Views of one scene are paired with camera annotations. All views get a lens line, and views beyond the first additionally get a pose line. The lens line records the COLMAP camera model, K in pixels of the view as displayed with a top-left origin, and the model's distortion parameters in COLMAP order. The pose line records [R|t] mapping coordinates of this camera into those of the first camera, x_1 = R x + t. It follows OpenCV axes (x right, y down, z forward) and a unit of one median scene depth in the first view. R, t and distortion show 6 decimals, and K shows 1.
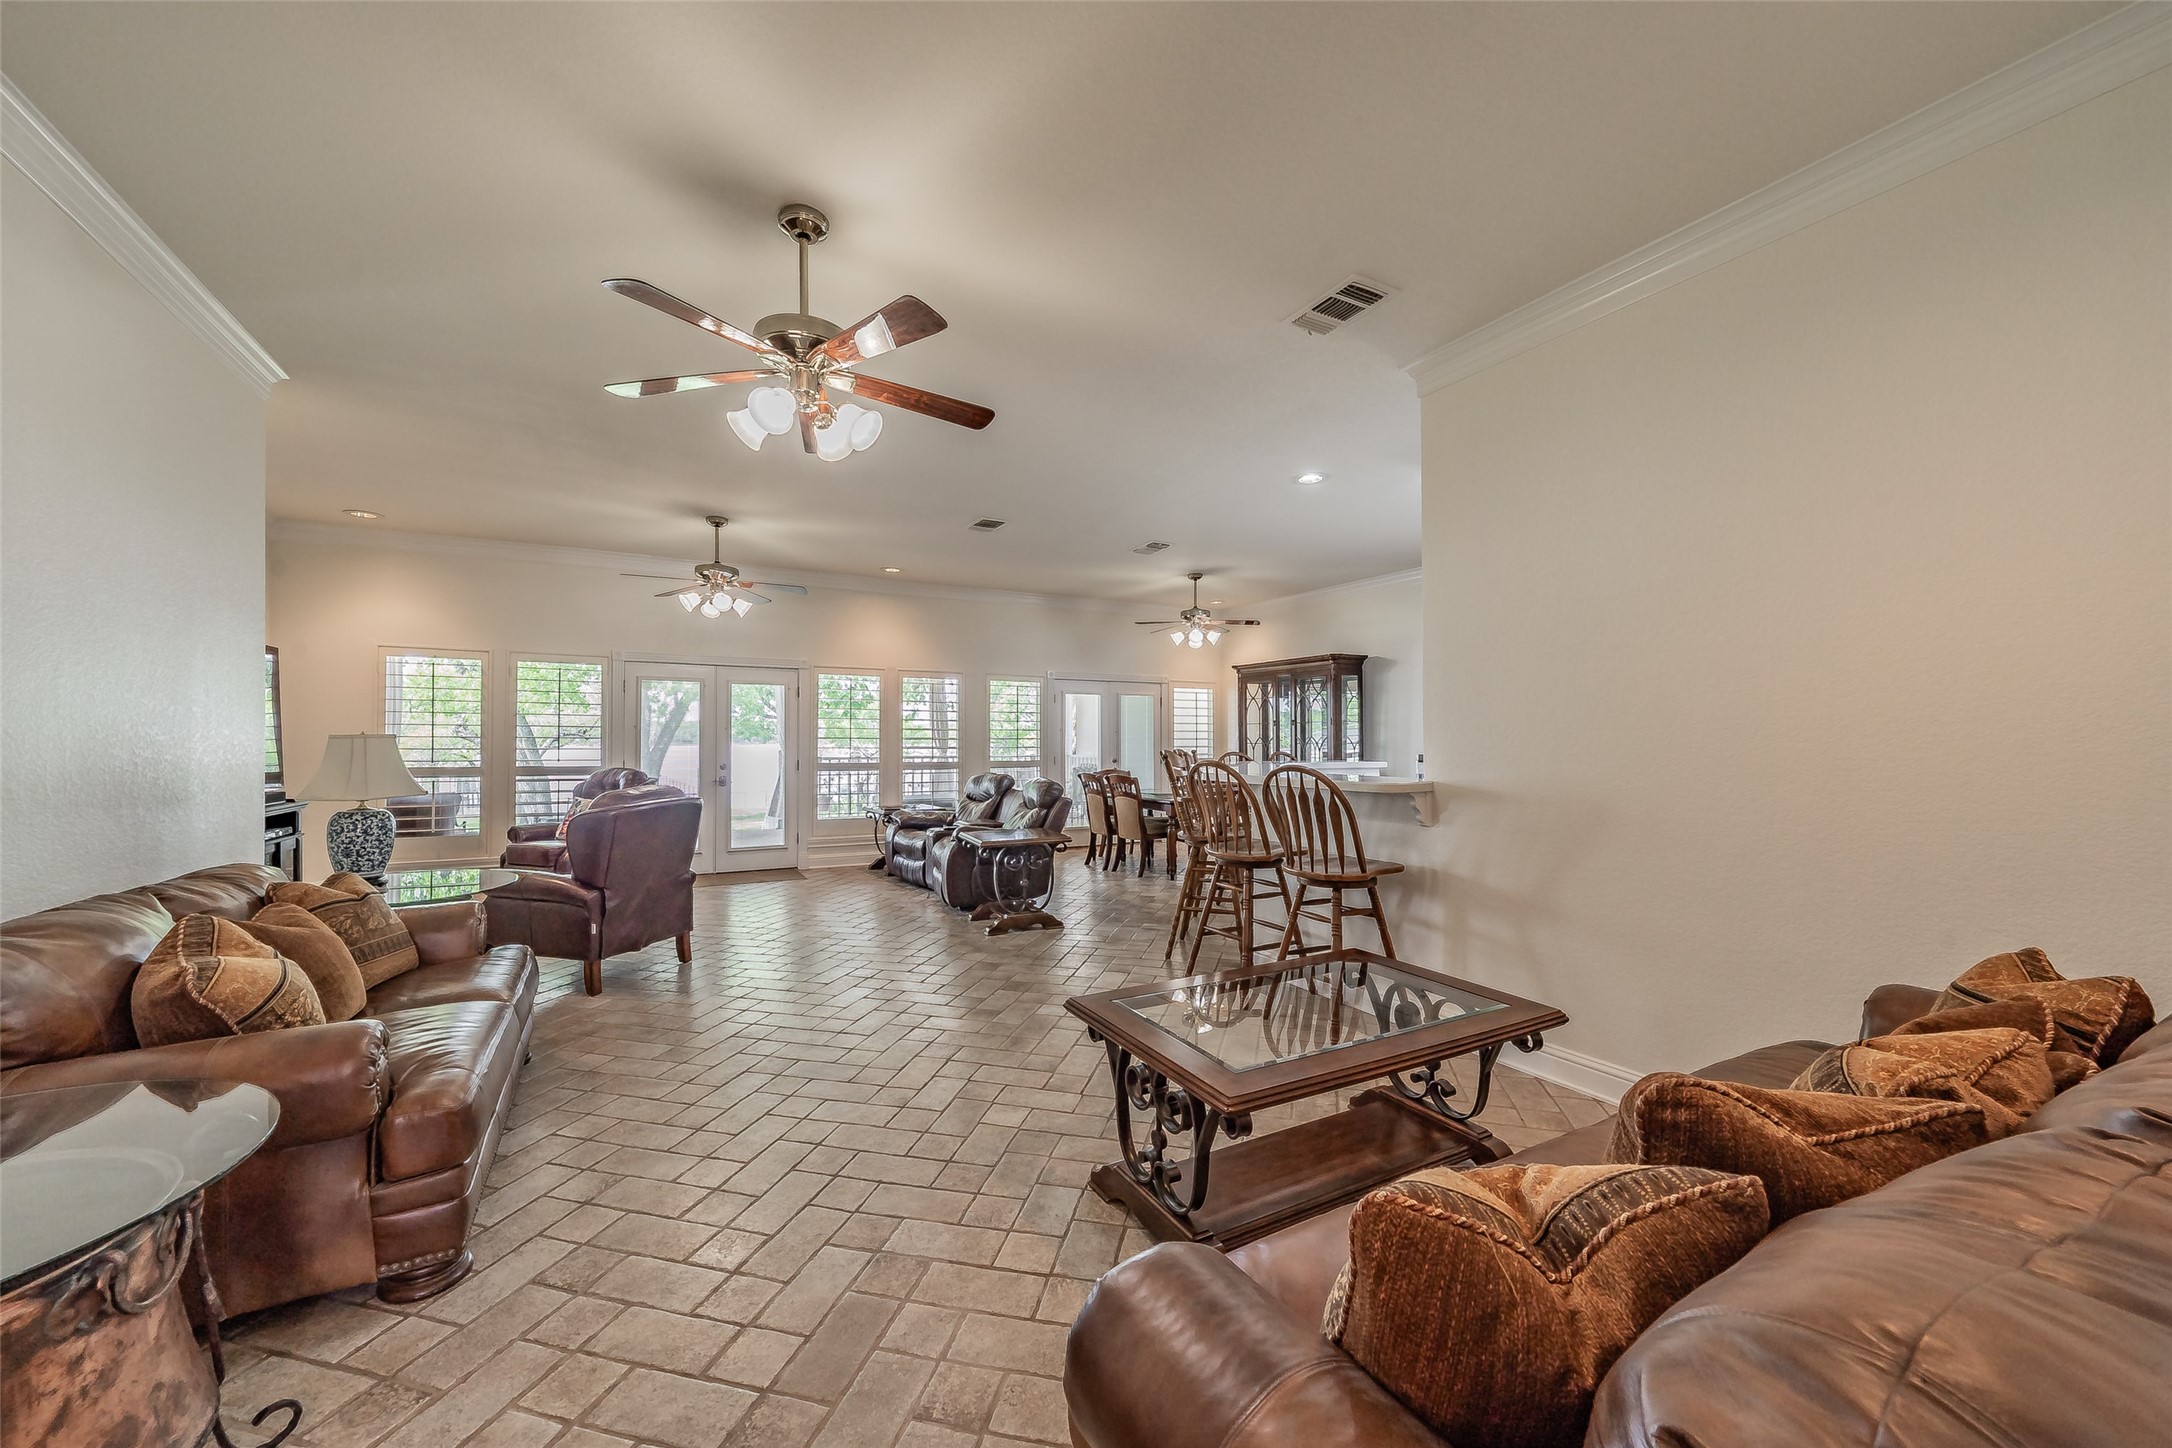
lens RADIAL K [[823.7, 0, 1082.0], [0, 823.7, 734.5], [0, 0, 1]] dist [-0.001591, -0.000028]
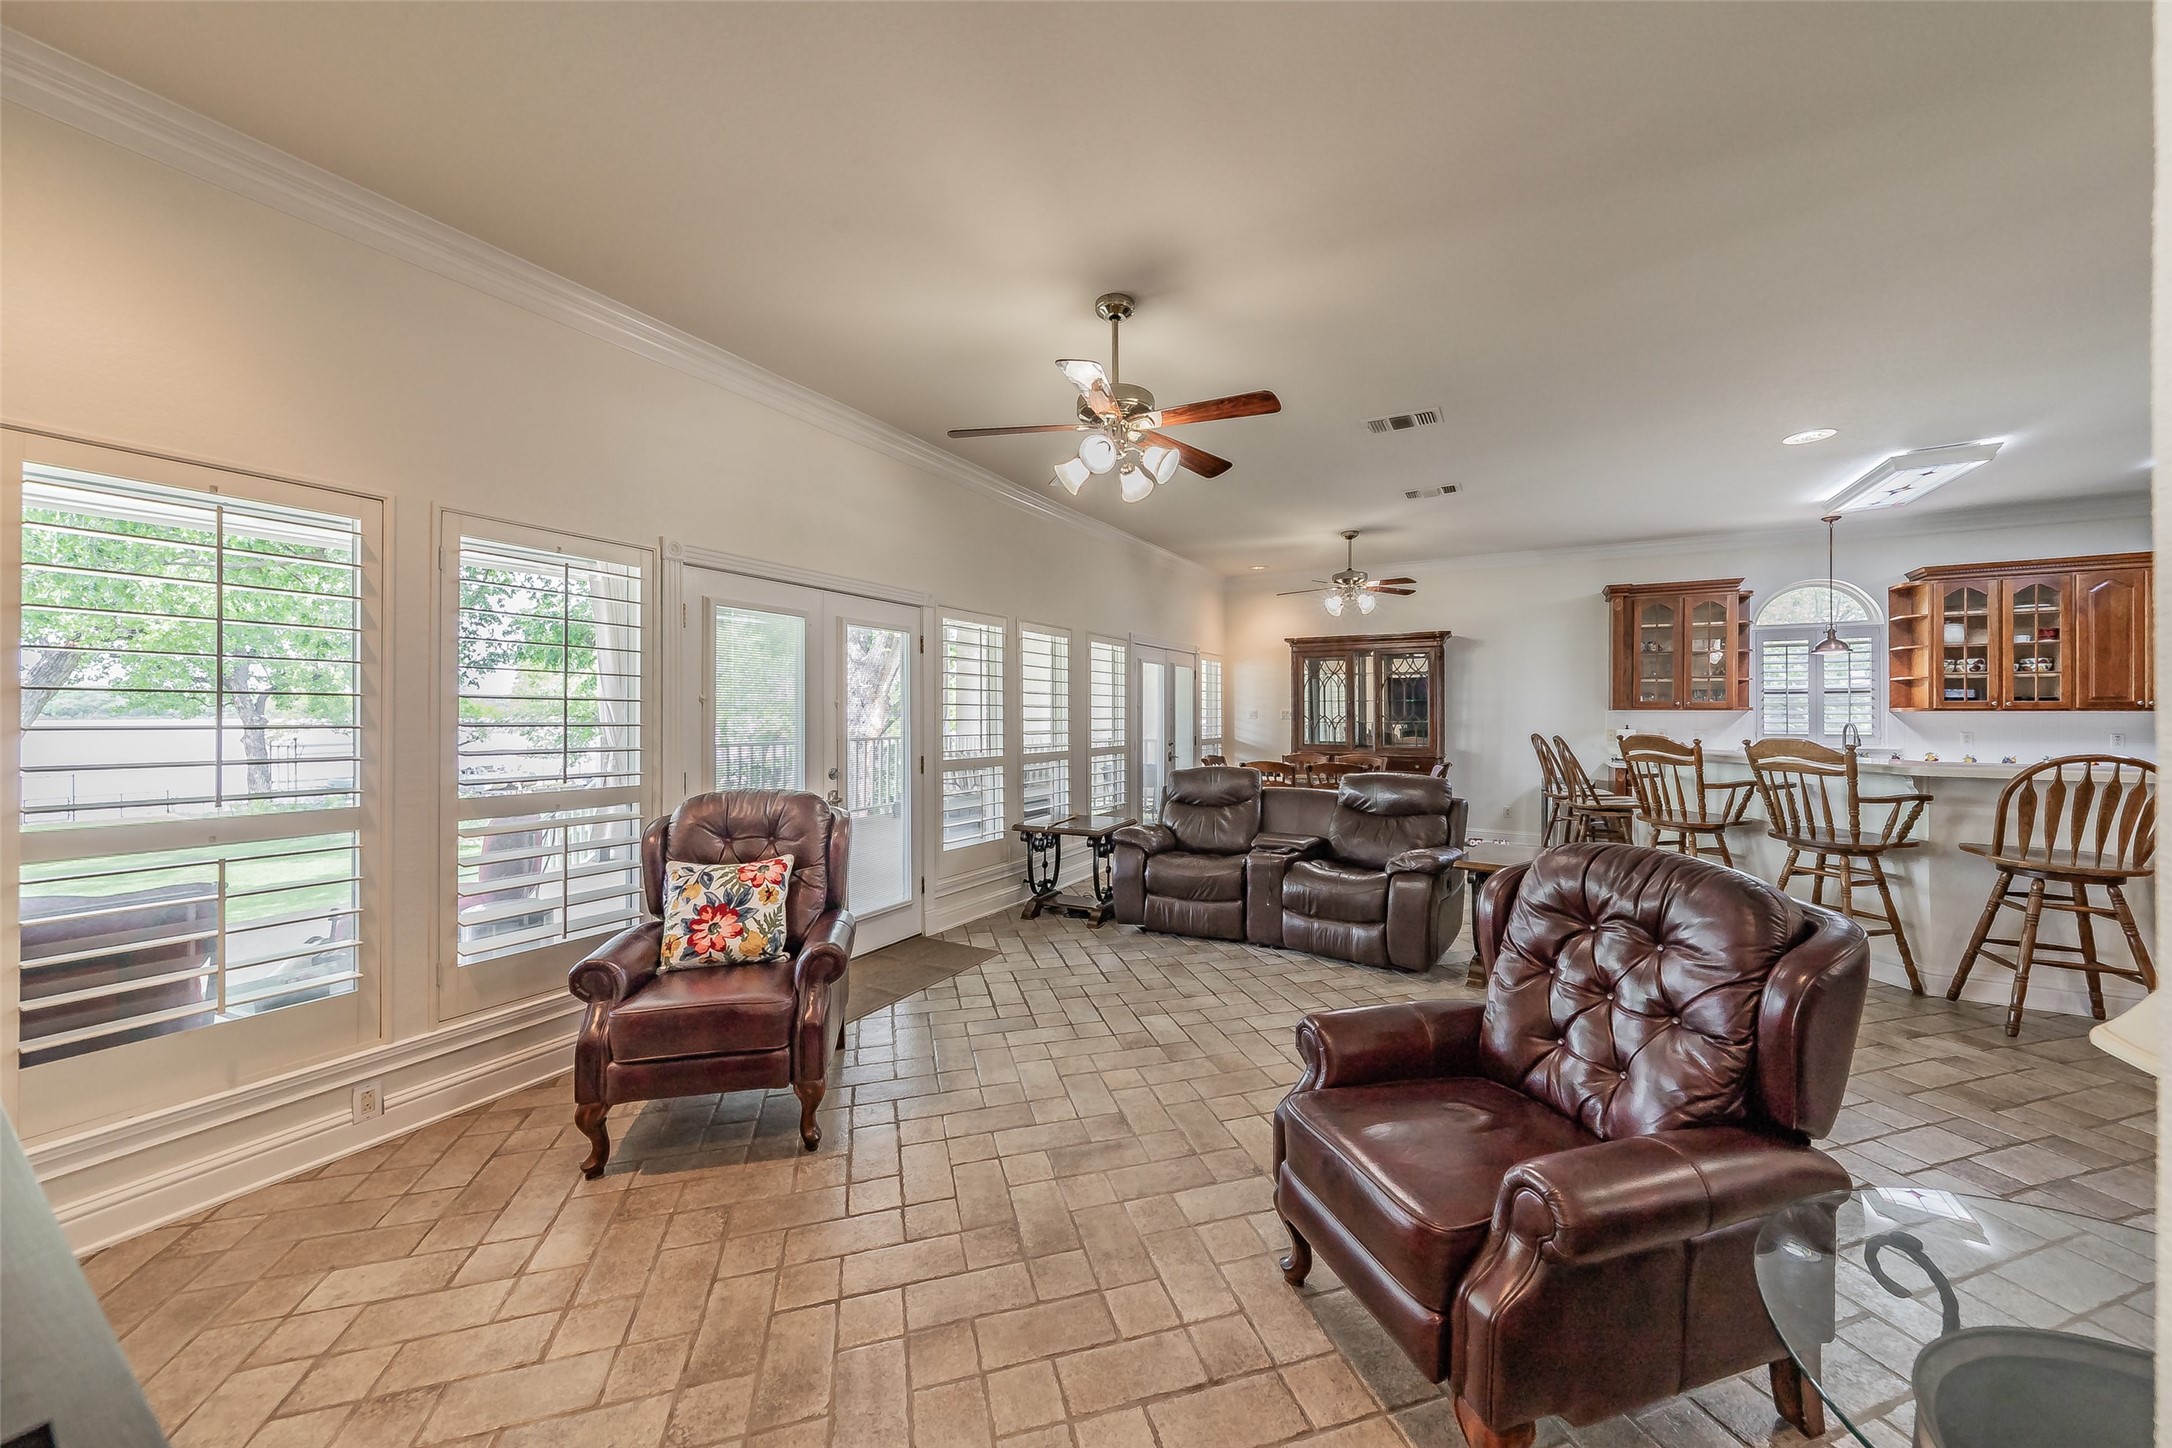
lens RADIAL K [[773.6, 0, 1075.5], [0, 773.6, 717.7], [0, 0, 1]] dist [0.001199, 0.000007]
pose [[0.833702, -0.004813, 0.552193, -0.667661], [0.000960, 0.999973, 0.007267, -0.002378], [-0.552213, -0.005528, 0.833685, 0.548375]]
